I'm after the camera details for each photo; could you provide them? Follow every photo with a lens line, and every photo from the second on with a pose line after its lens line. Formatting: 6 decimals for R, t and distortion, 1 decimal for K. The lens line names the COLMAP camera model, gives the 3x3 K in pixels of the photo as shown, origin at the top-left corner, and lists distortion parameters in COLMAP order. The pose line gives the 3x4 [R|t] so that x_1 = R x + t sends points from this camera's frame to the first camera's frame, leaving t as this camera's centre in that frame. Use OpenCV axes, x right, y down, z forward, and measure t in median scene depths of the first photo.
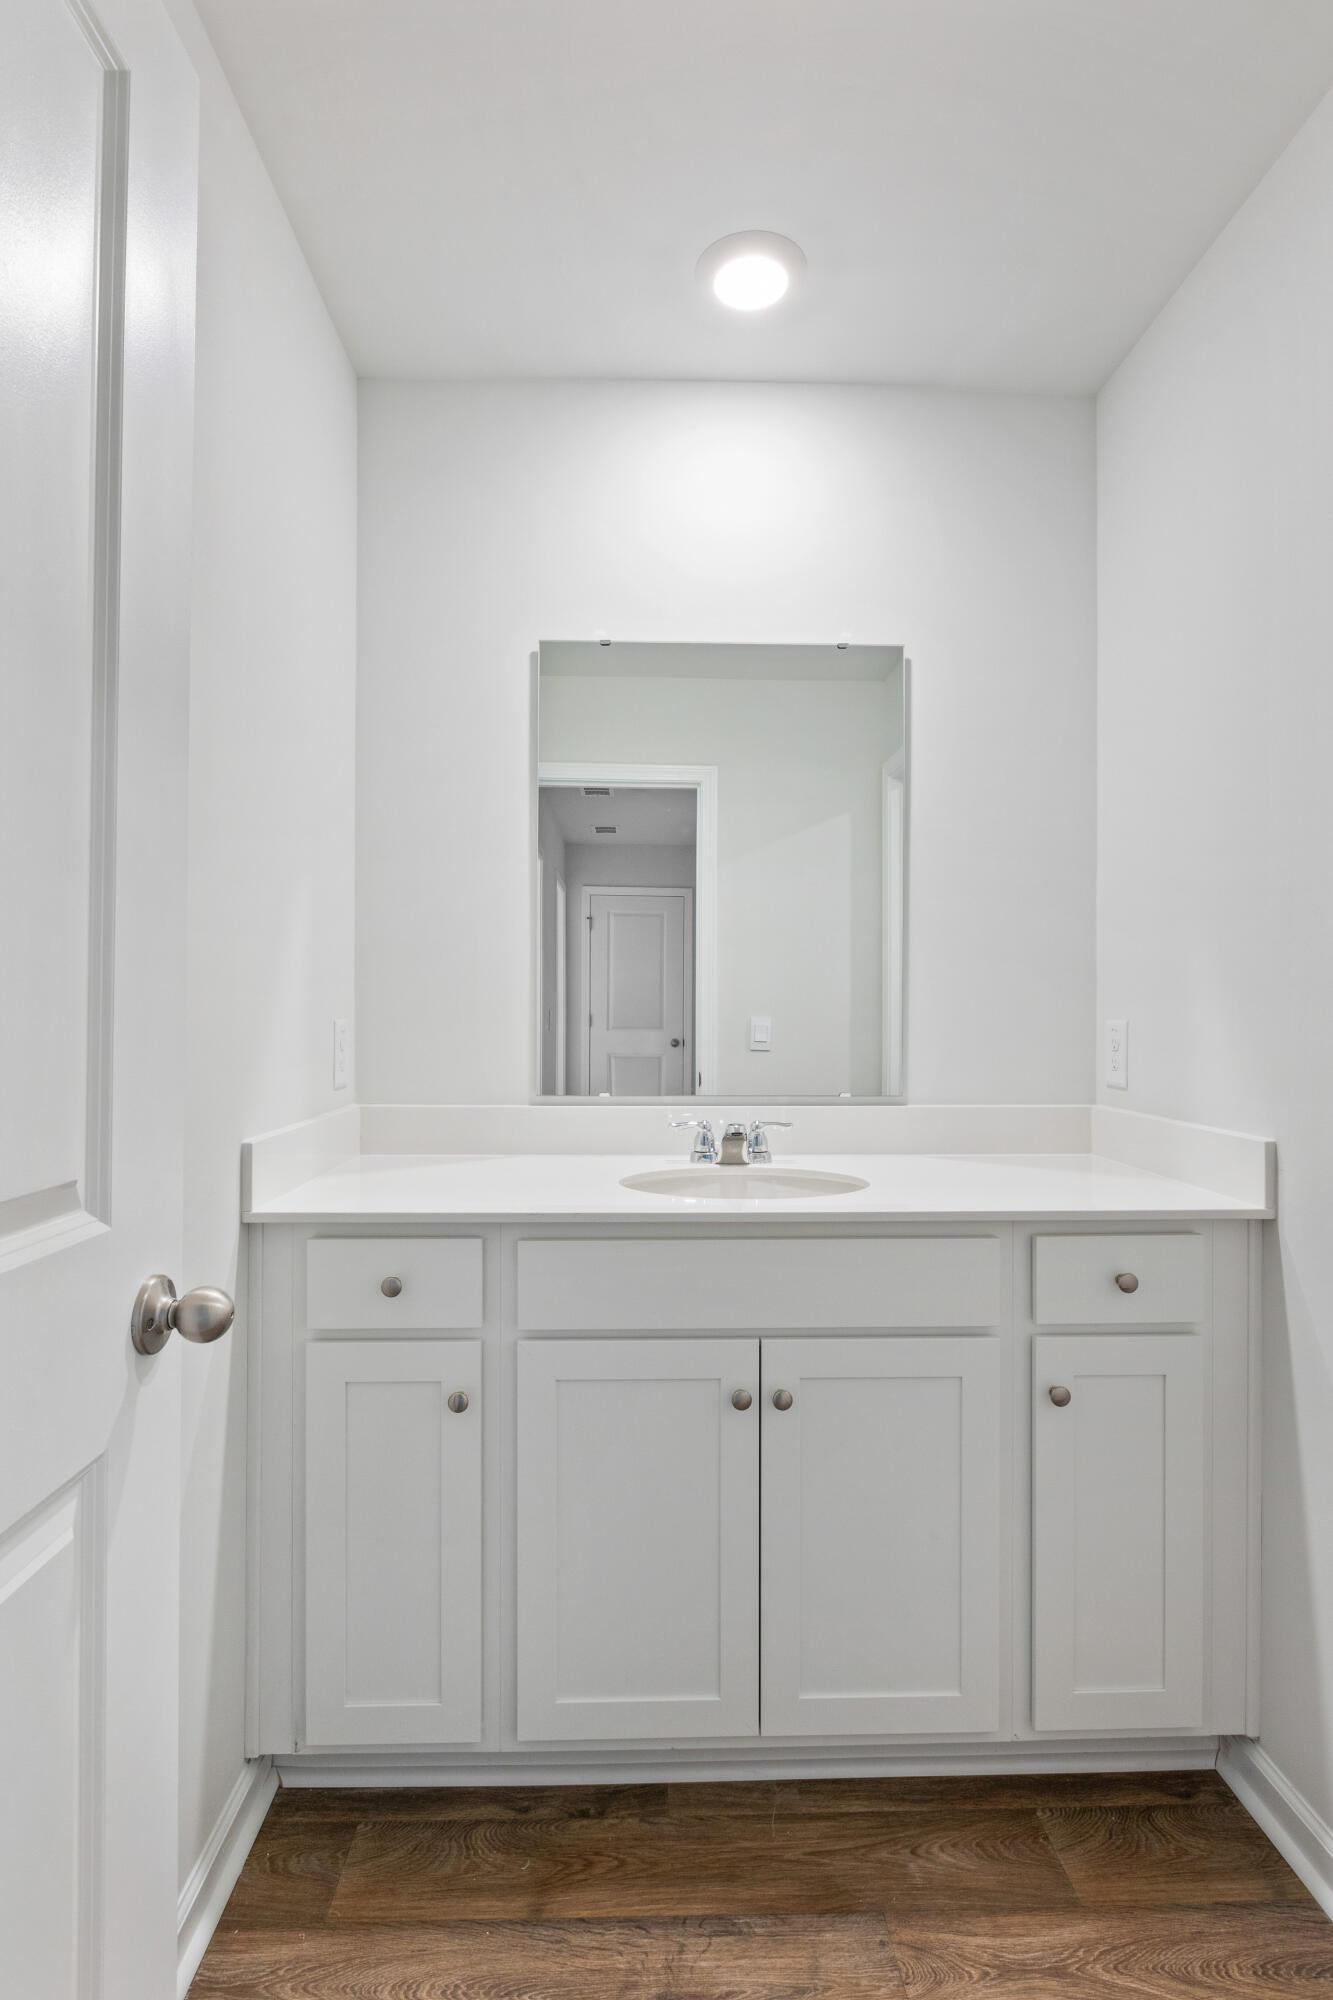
lens RADIAL K [[1174.2, 0, 663.3], [0, 1174.2, 992.3], [0, 0, 1]] dist [0.062028, -0.003889]
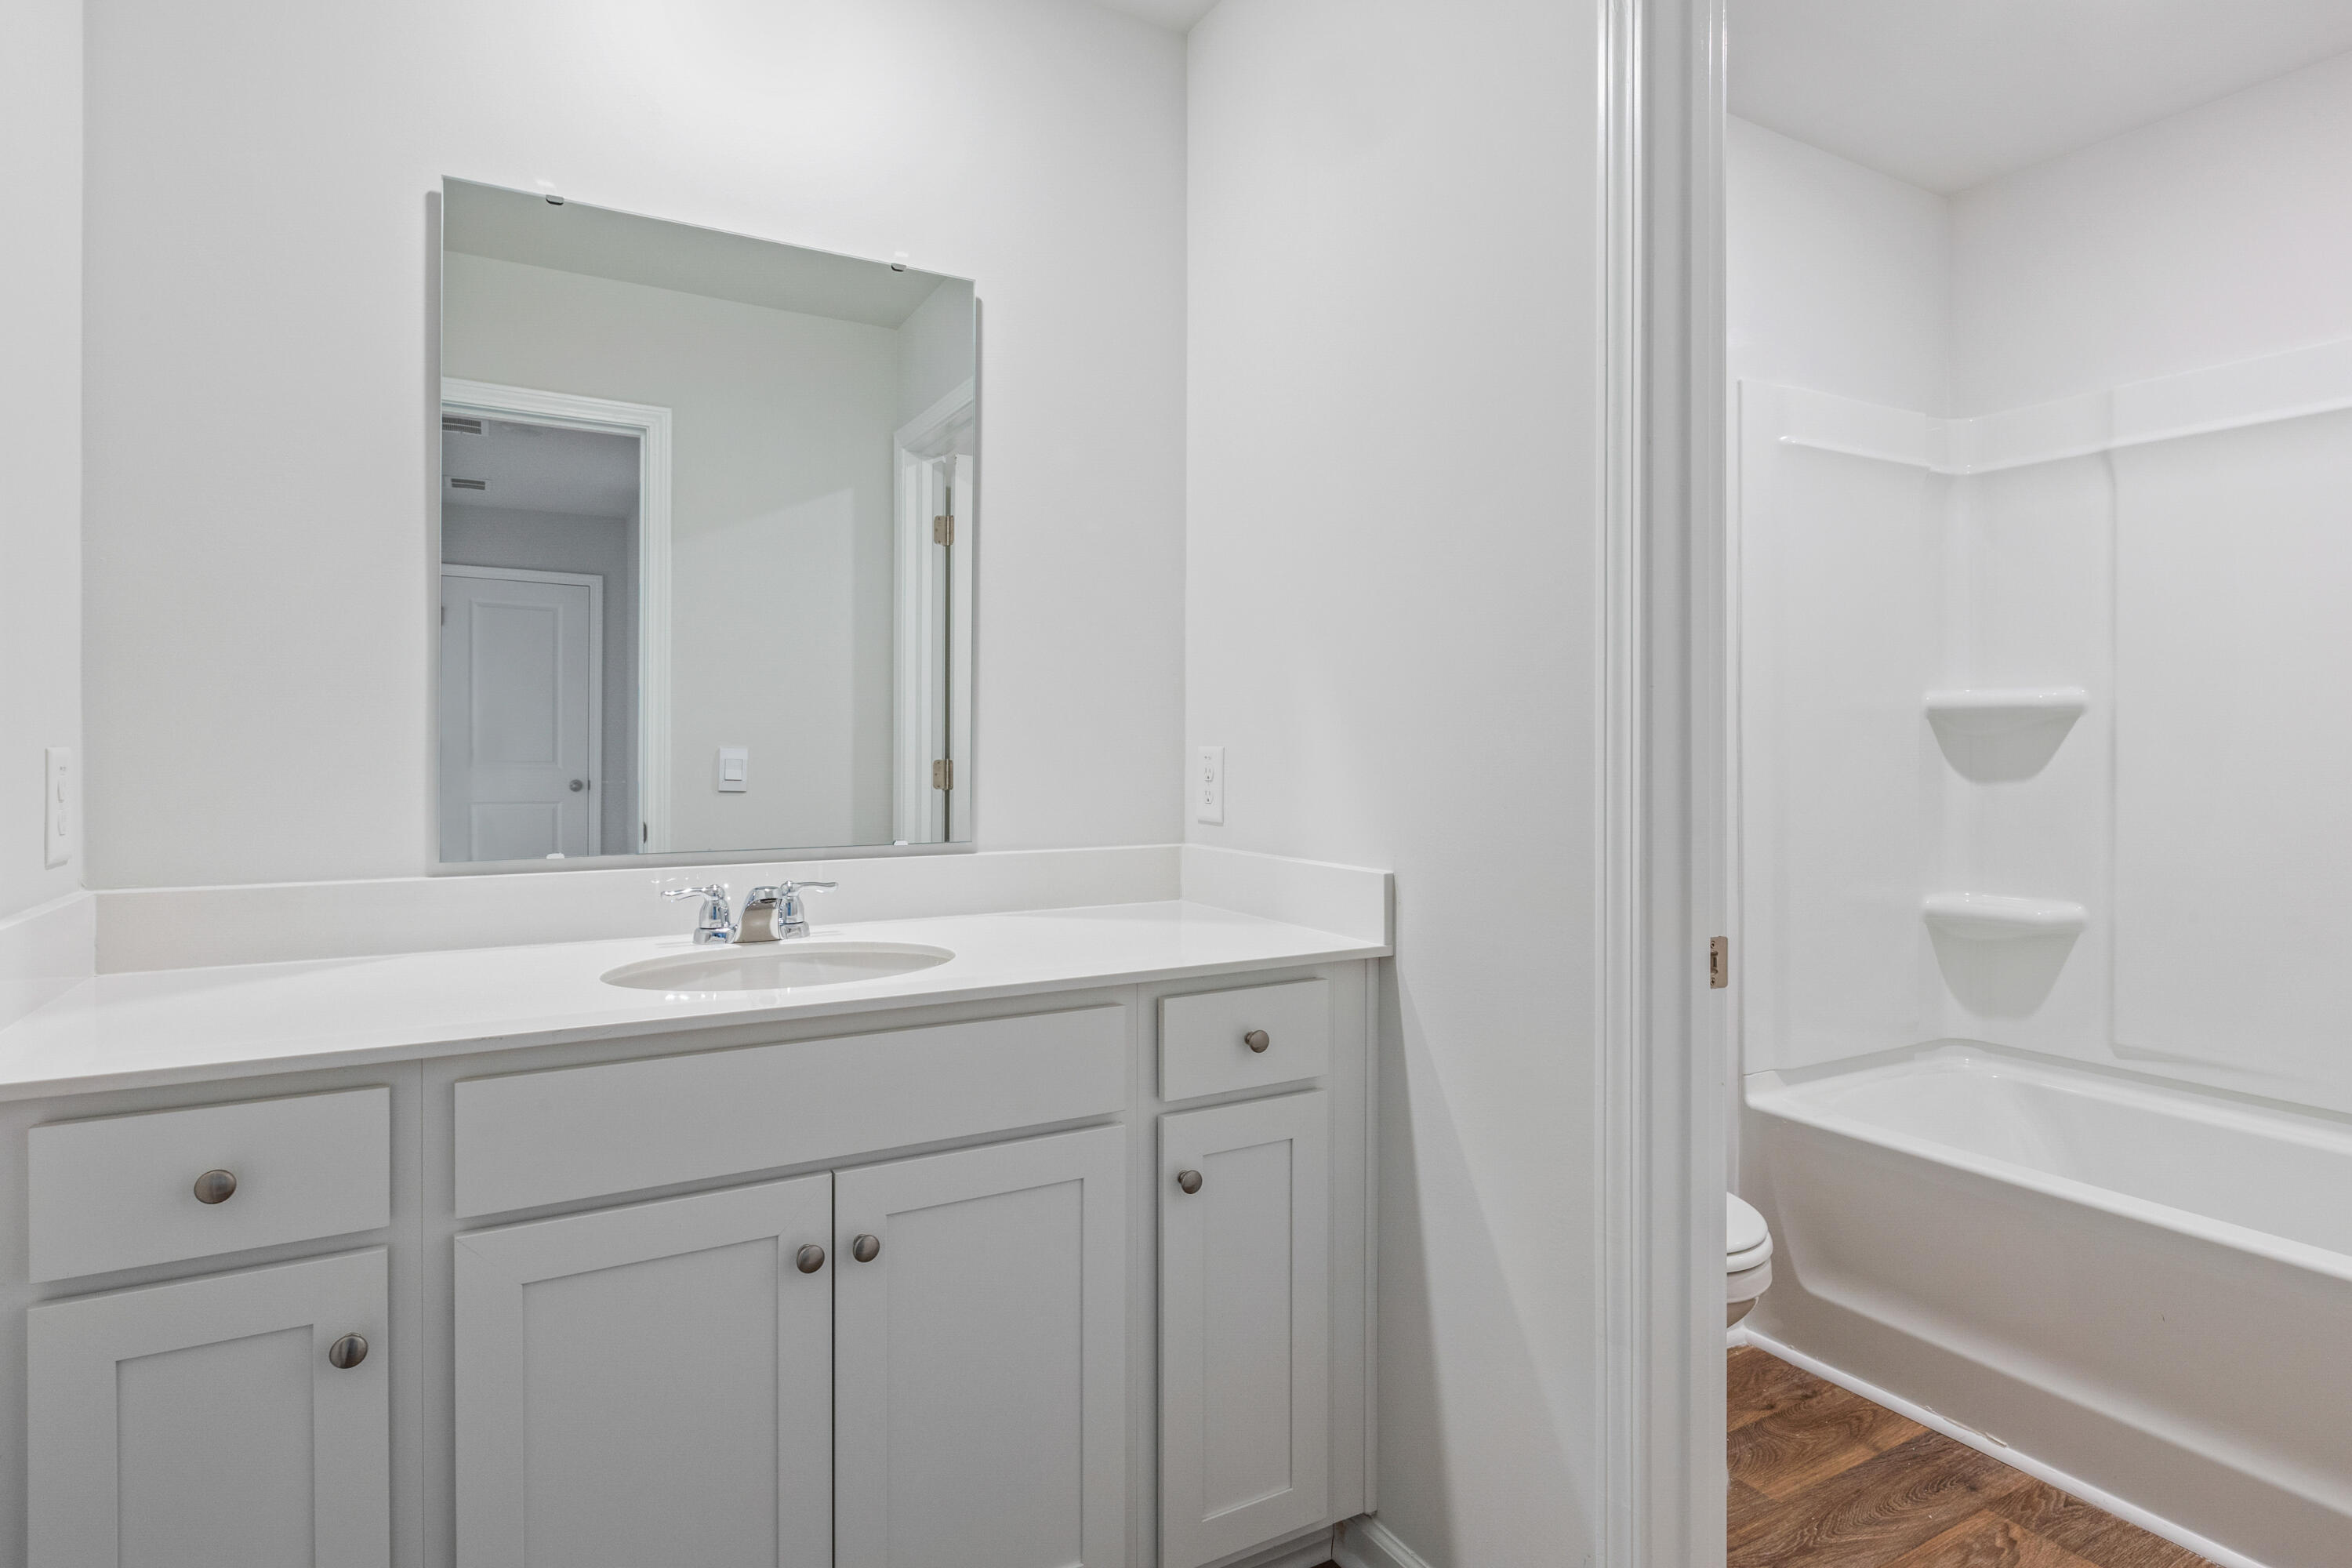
lens RADIAL K [[1380.8, 0, 1245.9], [0, 1380.8, 737.4], [0, 0, 1]] dist [0.062028, -0.003889]
pose [[0.879757, 0.000698, 0.475423, -0.098688], [-0.005574, 0.999945, 0.008845, 0.008539], [-0.475391, -0.010432, 0.879713, 0.092405]]
